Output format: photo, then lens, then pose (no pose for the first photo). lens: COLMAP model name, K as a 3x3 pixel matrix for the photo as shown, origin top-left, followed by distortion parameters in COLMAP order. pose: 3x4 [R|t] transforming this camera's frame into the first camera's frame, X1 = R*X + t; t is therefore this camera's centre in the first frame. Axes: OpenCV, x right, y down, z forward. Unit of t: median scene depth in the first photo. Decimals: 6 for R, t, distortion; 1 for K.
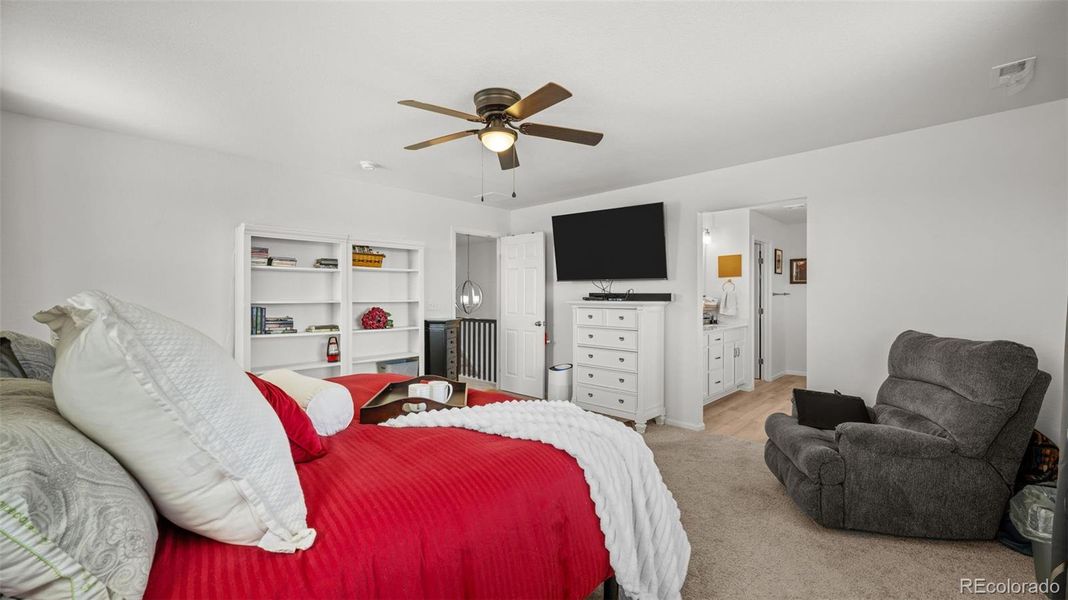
lens RADIAL K [[431.4, 0, 532.4], [0, 431.4, 297.4], [0, 0, 1]] dist [-0.001984, -0.000504]
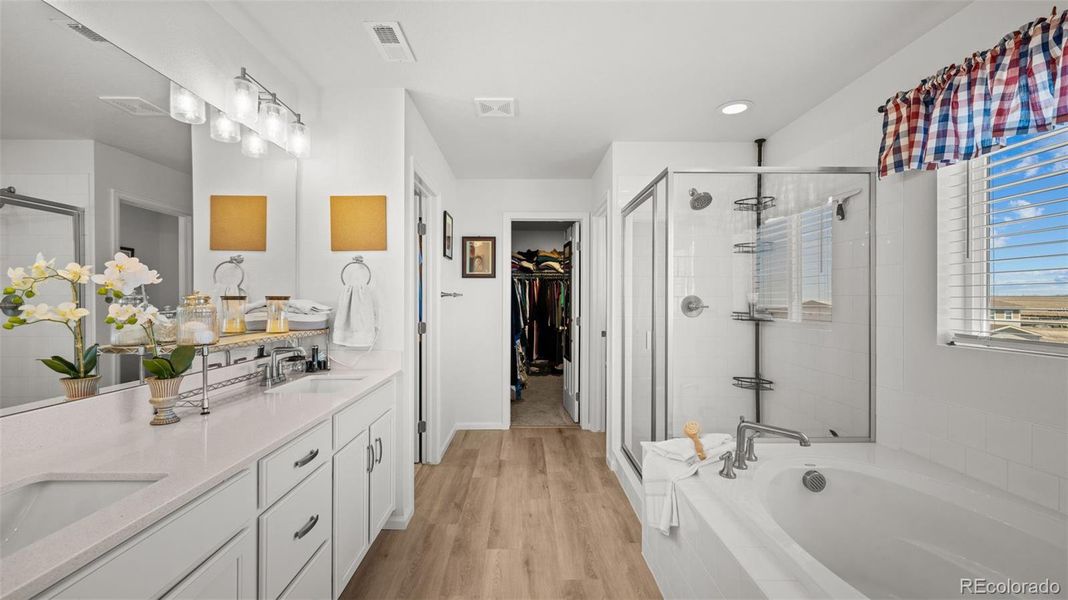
lens RADIAL K [[431.4, 0, 533.6], [0, 431.4, 298.8], [0, 0, 1]] dist [-0.001984, -0.000504]
pose [[0.704505, -0.000575, 0.709699, 0.278146], [-0.000250, 0.999999, 0.001058, -0.003124], [-0.709699, -0.000923, 0.704504, 0.582575]]
